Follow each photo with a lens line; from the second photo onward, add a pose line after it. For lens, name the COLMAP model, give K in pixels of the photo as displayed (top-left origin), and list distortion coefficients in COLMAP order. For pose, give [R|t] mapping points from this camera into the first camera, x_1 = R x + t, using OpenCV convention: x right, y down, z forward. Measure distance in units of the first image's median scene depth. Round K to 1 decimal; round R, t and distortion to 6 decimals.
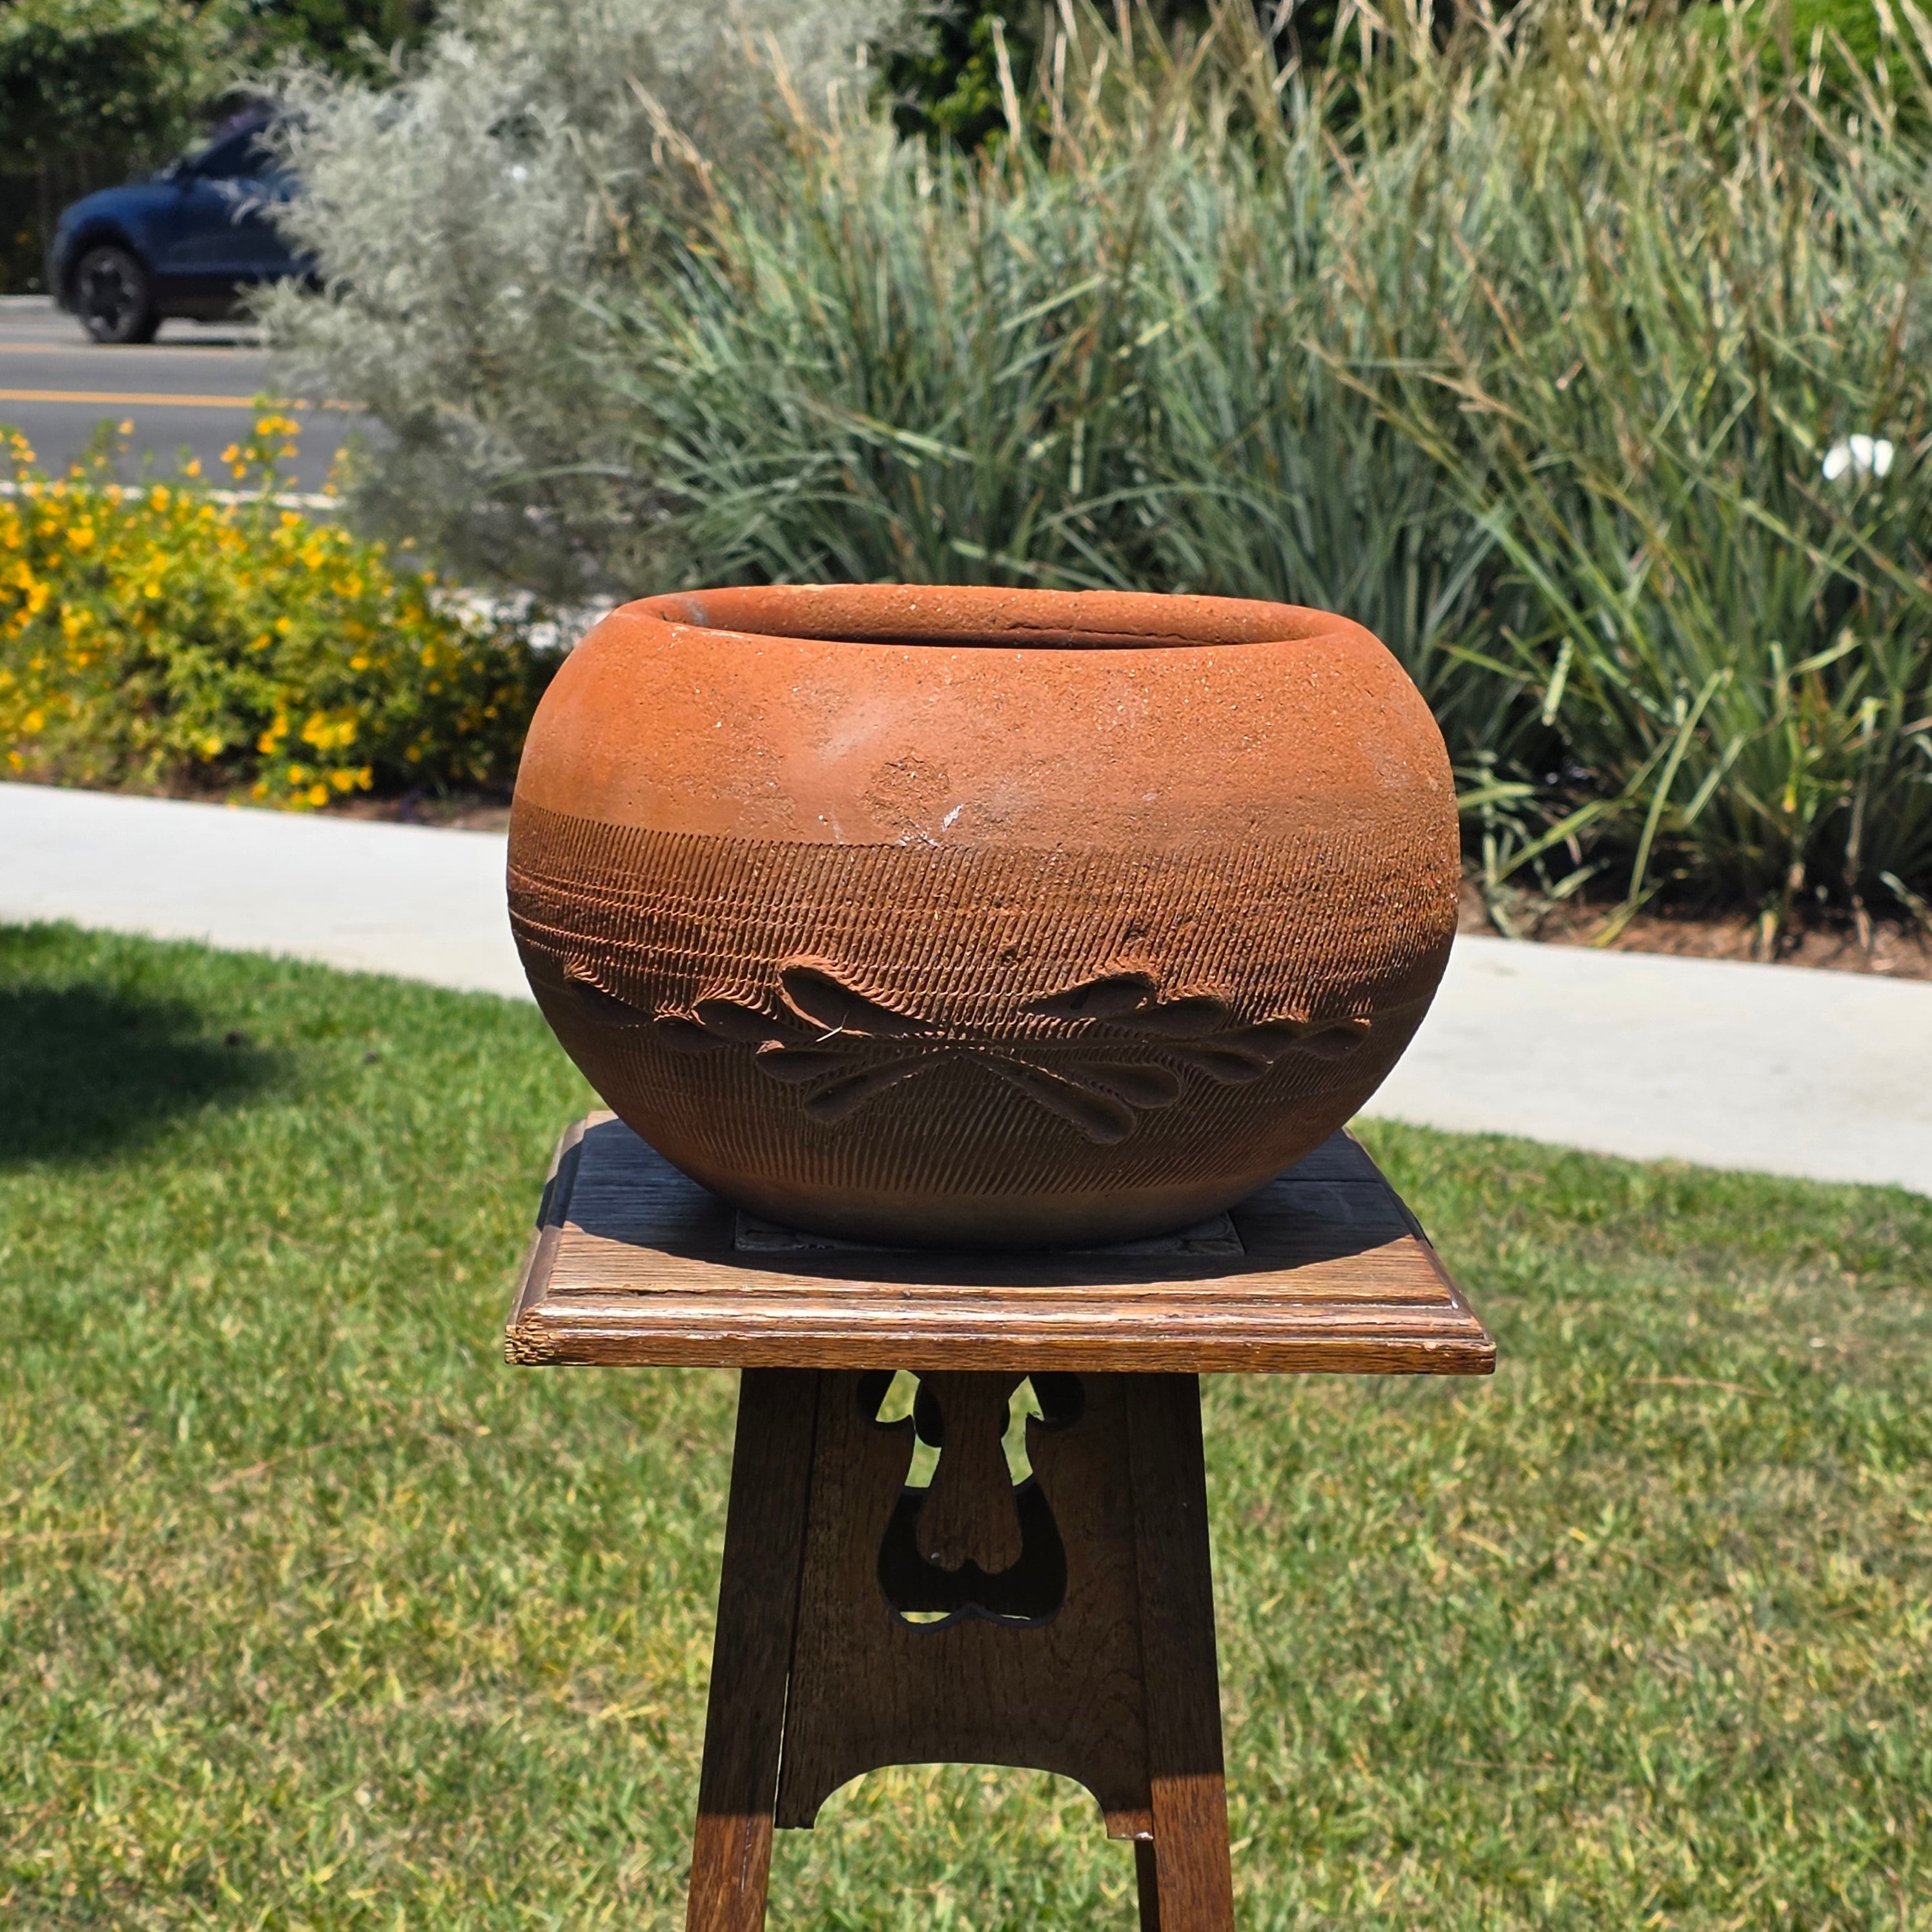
lens RADIAL K [[4078.5, 0, 893.5], [0, 4078.5, 794.8], [0, 0, 1]] dist [0.250296, -0.879784]
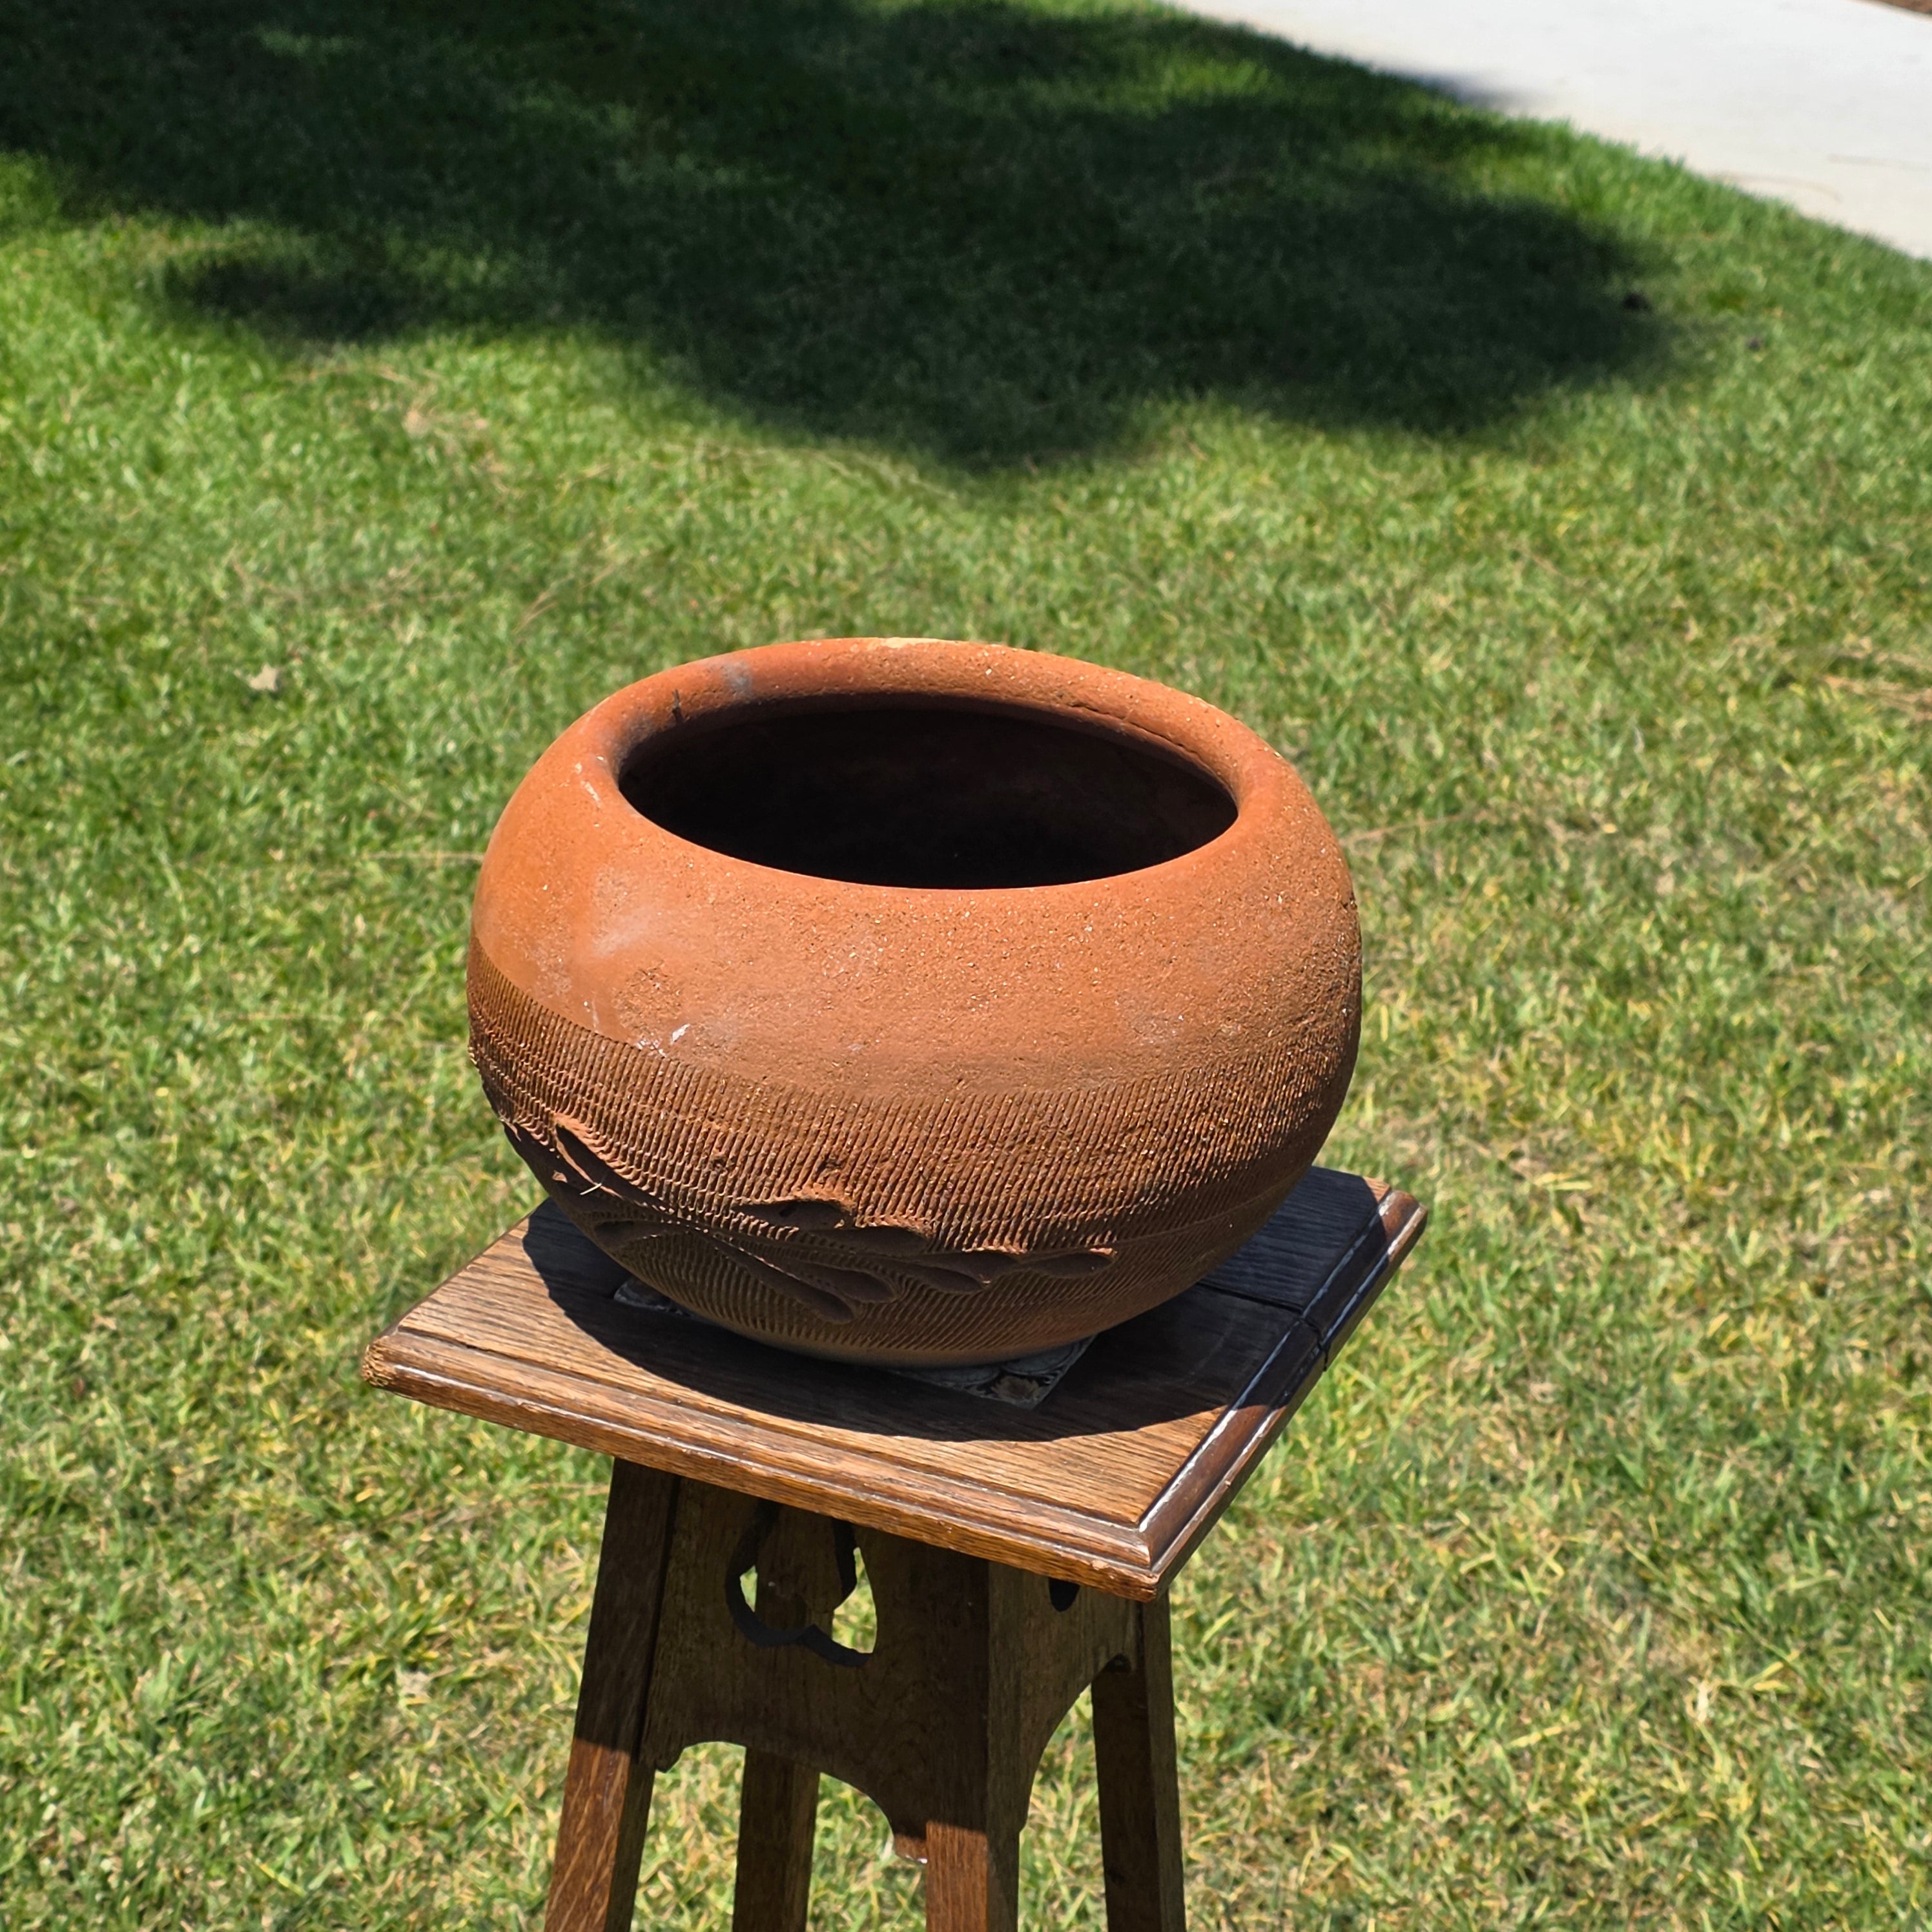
lens RADIAL K [[4078.5, 0, 893.5], [0, 4078.5, 794.8], [0, 0, 1]] dist [0.250296, -0.879784]
pose [[0.901934, 0.179442, -0.392829, 0.171500], [-0.081440, 0.963944, 0.253337, -0.119649], [0.424125, -0.196501, 0.884028, 0.025976]]
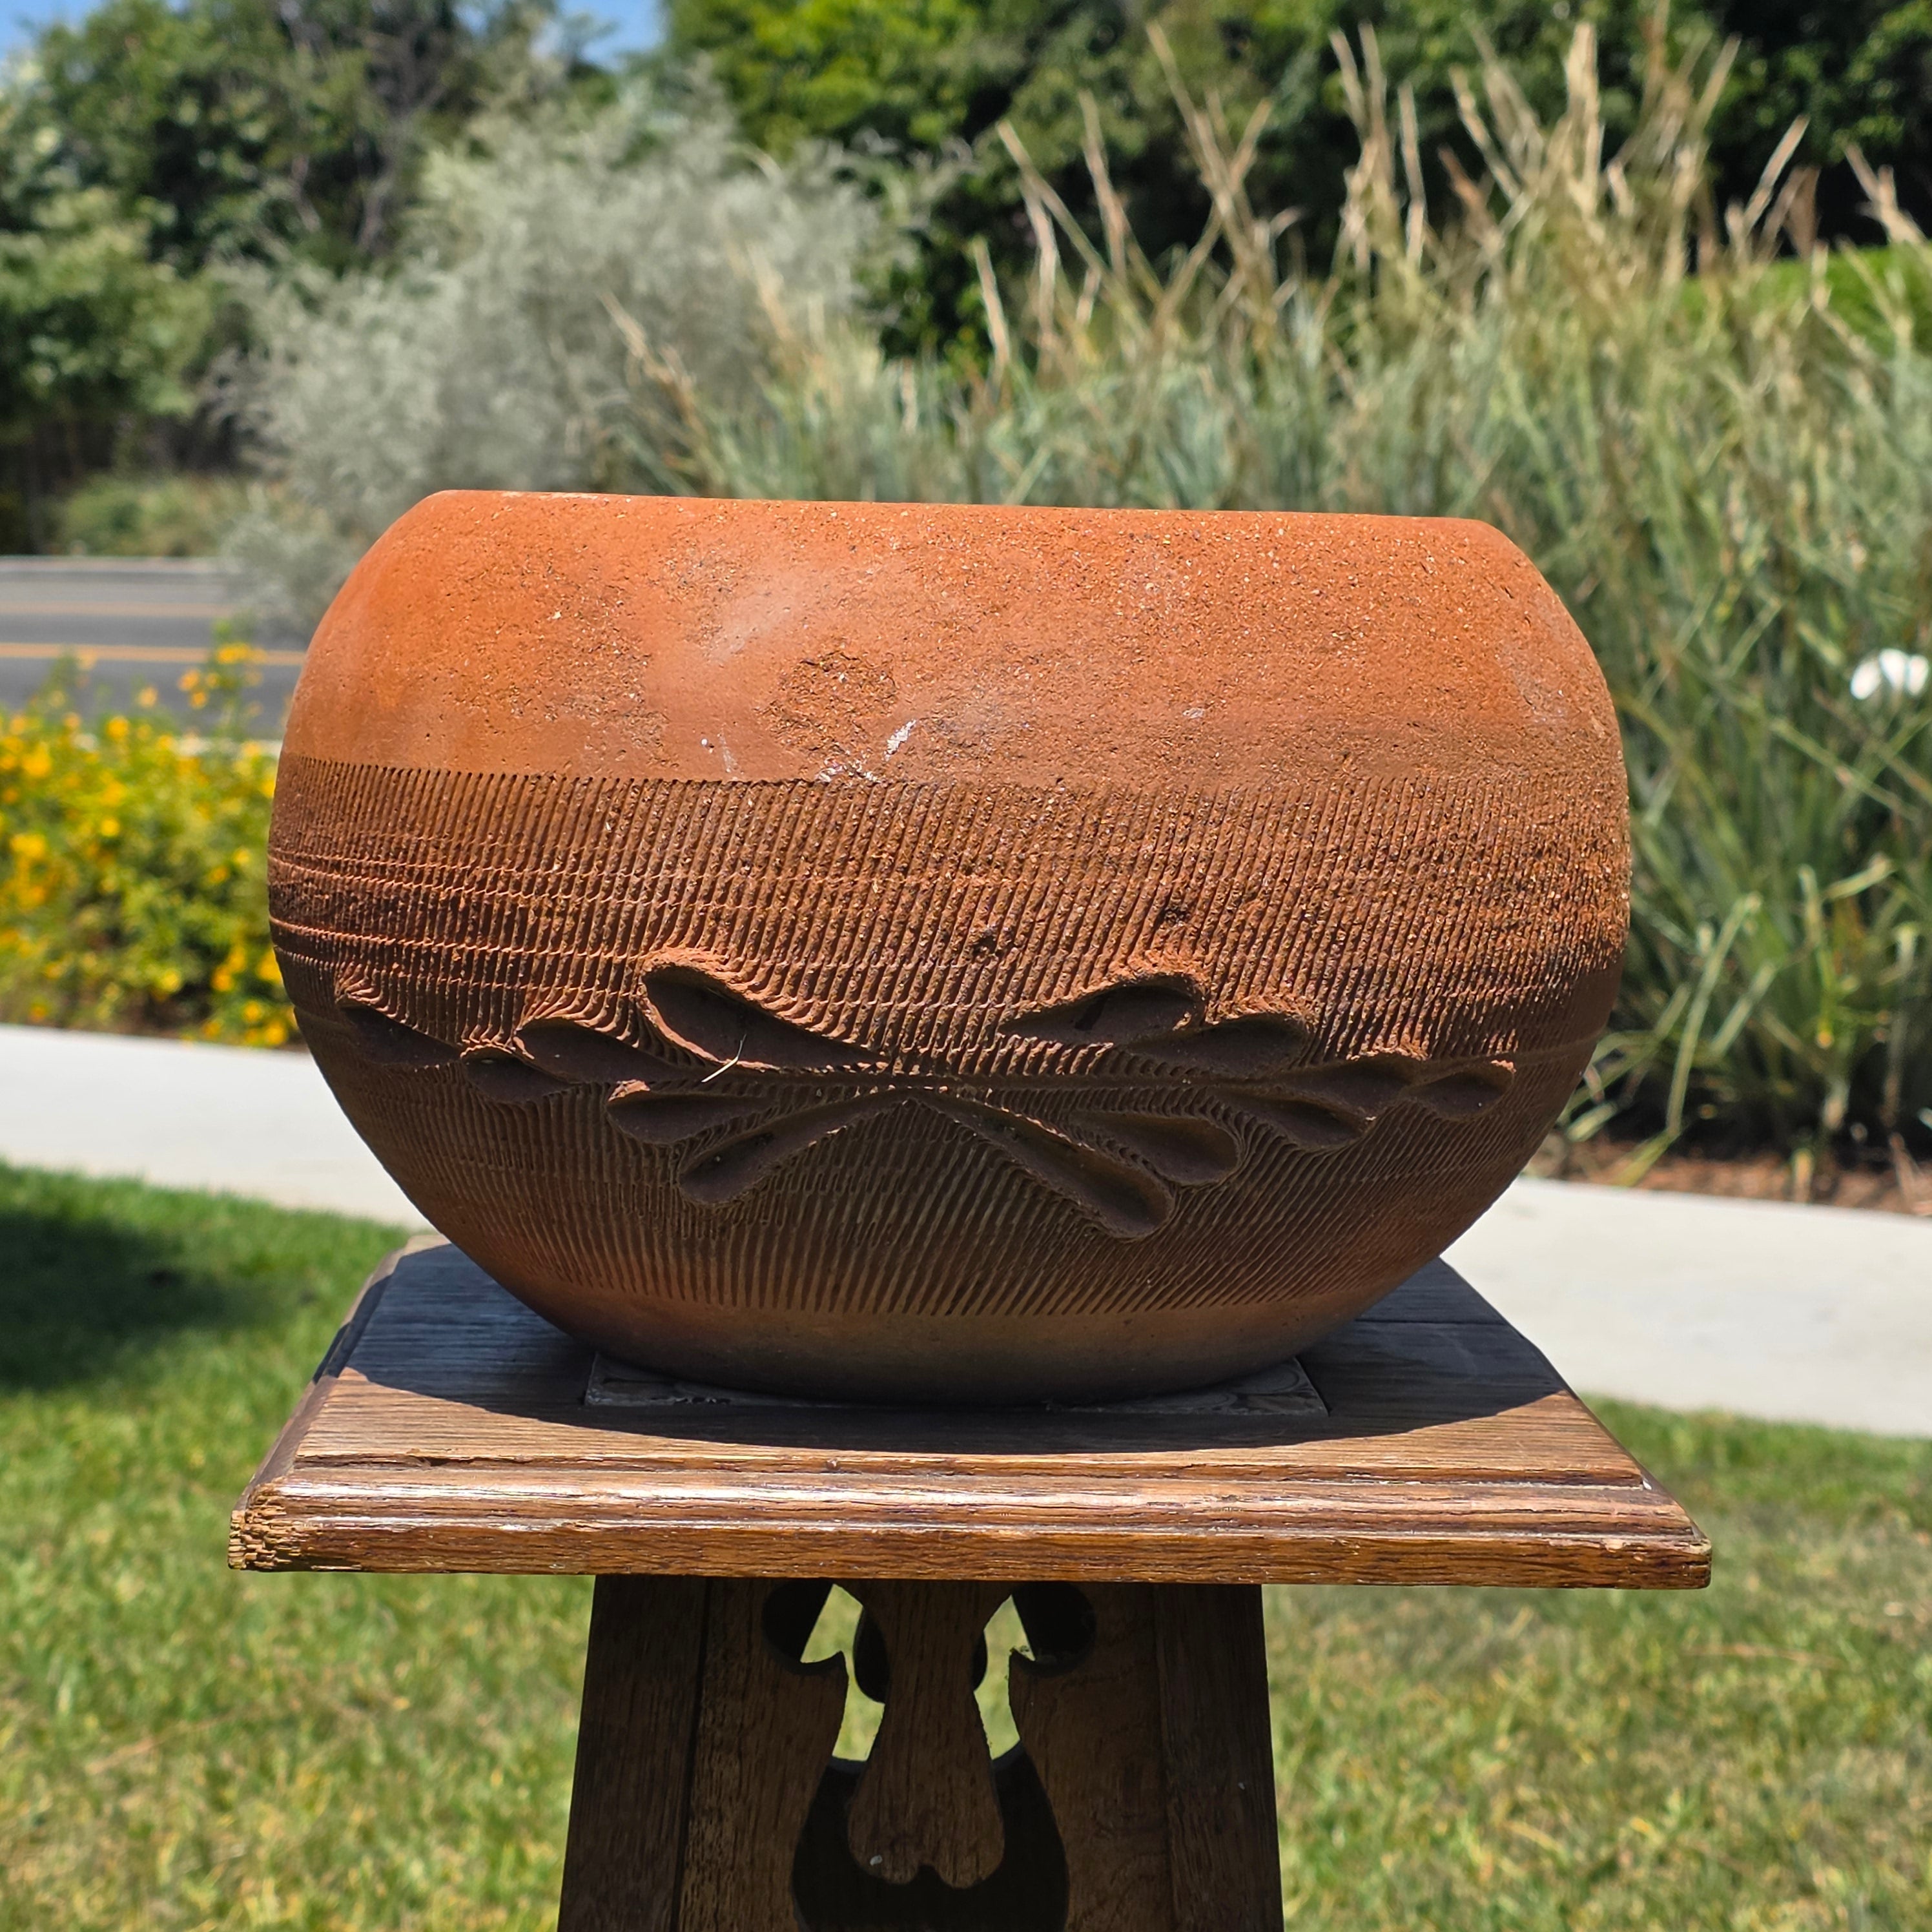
lens RADIAL K [[4078.5, 0, 893.5], [0, 4078.5, 794.8], [0, 0, 1]] dist [0.250296, -0.879784]
pose [[0.999991, 0.003393, 0.002711, 0.004124], [-0.003208, 0.997840, -0.065615, 0.020816], [-0.002928, 0.065606, 0.997841, 0.118182]]
